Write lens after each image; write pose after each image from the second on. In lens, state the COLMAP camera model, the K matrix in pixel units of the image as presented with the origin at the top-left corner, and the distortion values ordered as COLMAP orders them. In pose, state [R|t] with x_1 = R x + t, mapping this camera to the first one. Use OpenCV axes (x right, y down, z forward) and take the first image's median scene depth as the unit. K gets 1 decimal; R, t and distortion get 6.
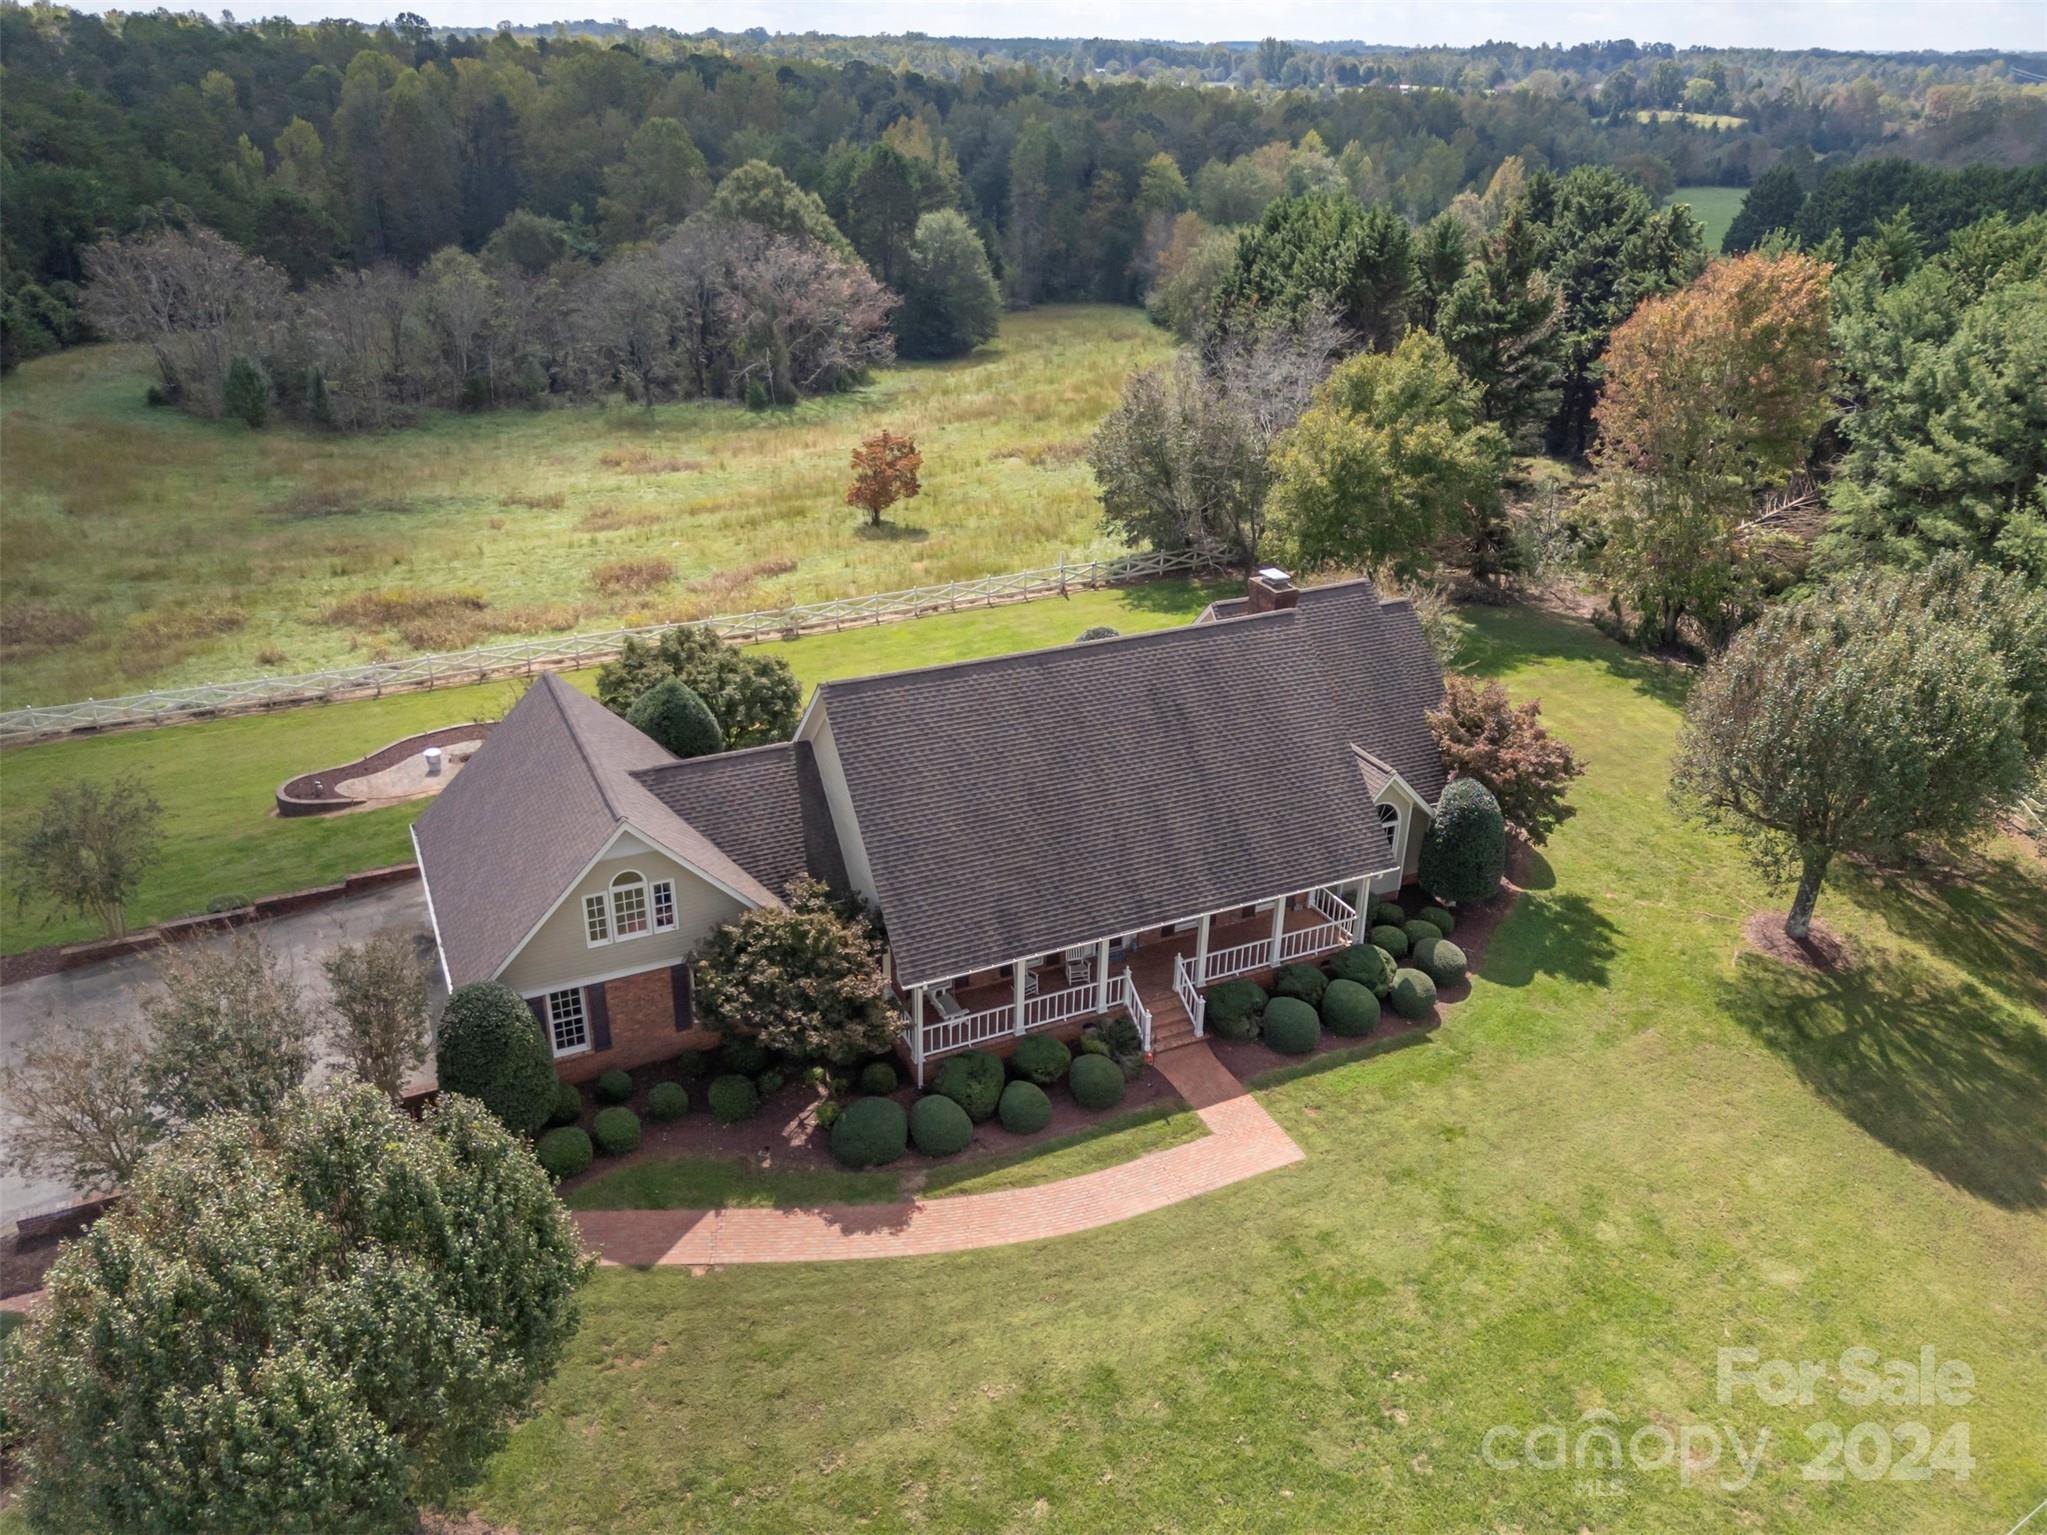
lens RADIAL K [[1401.1, 0, 999.1], [0, 1401.1, 778.7], [0, 0, 1]] dist [0.037035, -0.002972]
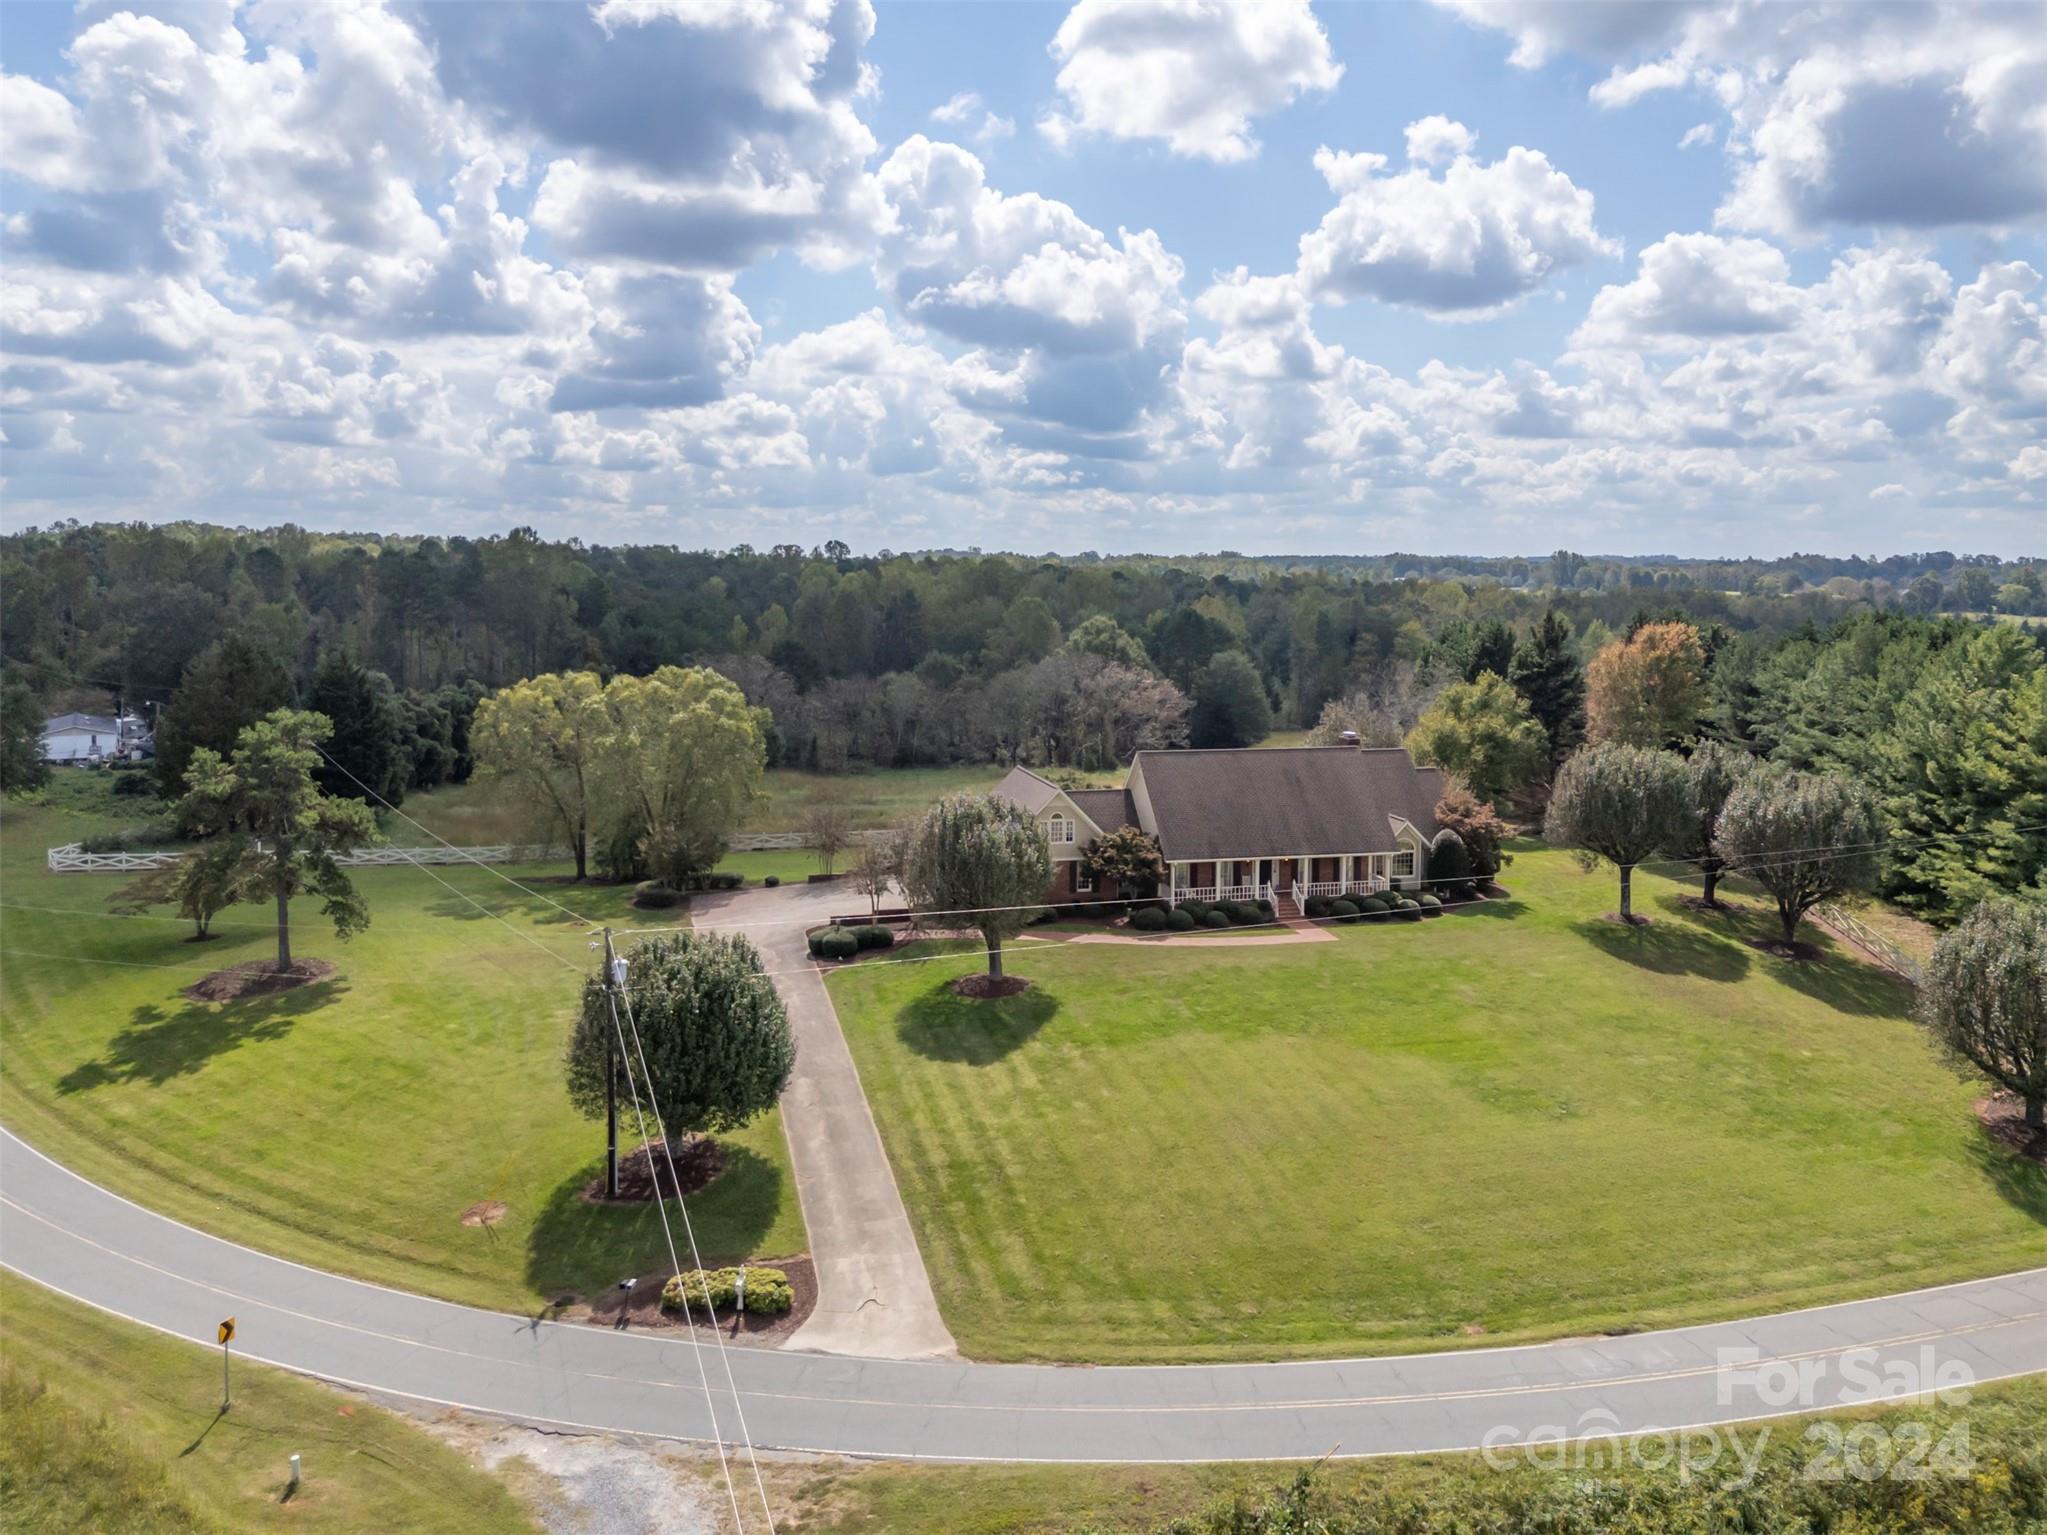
lens RADIAL K [[1446.6, 0, 1023.5], [0, 1446.6, 767.5], [0, 0, 1]] dist [0.004019, 0.000211]
pose [[0.981060, 0.012338, -0.193309, 0.040336], [-0.076036, 0.942397, -0.325741, 0.197333], [0.178155, 0.334270, 0.925486, -0.333221]]
